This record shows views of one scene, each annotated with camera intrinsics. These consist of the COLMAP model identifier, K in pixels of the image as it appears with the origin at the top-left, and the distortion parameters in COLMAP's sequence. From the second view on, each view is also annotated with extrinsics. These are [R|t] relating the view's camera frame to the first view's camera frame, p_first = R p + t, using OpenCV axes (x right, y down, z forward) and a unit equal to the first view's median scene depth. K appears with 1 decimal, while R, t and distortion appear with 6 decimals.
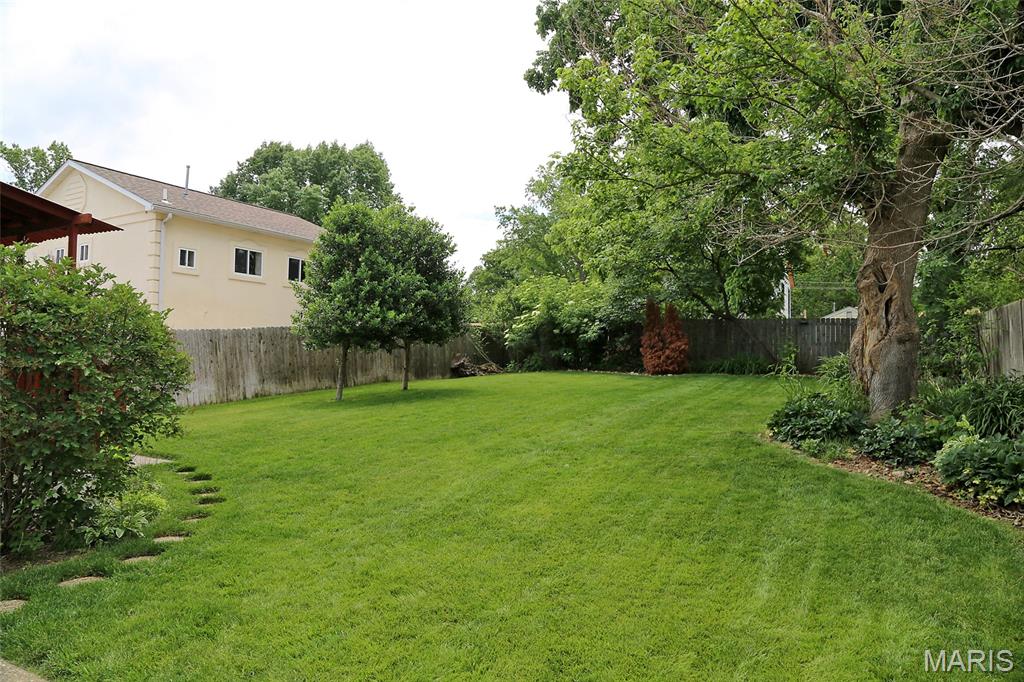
lens RADIAL K [[718.1, 0, 512.8], [0, 718.1, 320.1], [0, 0, 1]] dist [-0.003774, -0.000364]
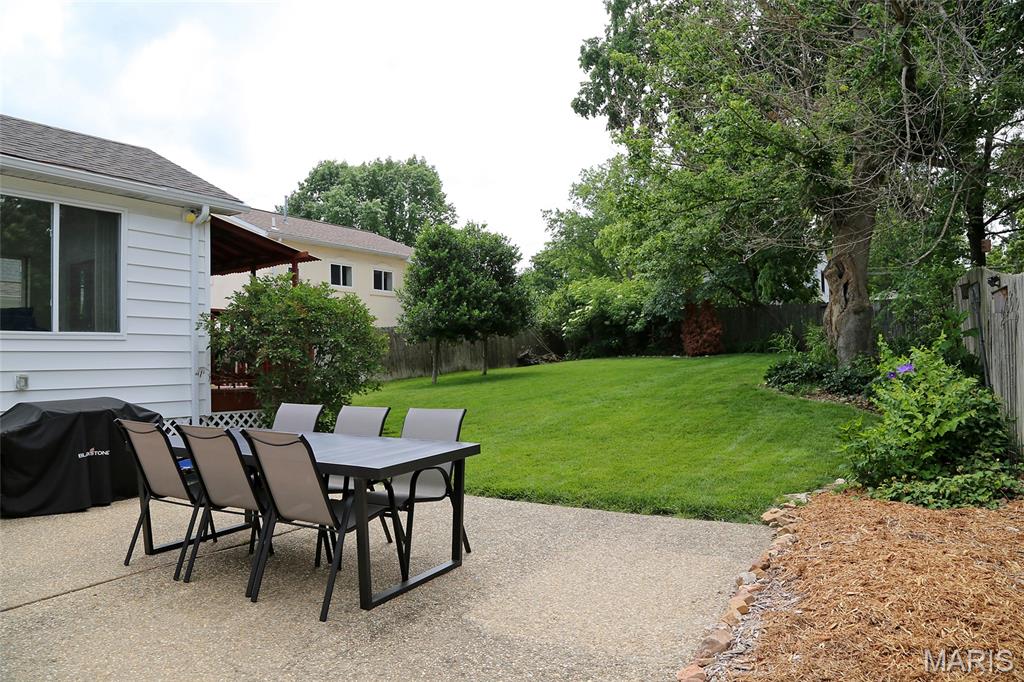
lens RADIAL K [[697.3, 0, 512.0], [0, 697.3, 341.0], [0, 0, 1]] dist [-0.030727, -0.000199]
pose [[0.996475, -0.040584, -0.073422, -0.011608], [0.042801, 0.998667, 0.028866, 0.006214], [0.072152, -0.031906, 0.996883, -0.143326]]
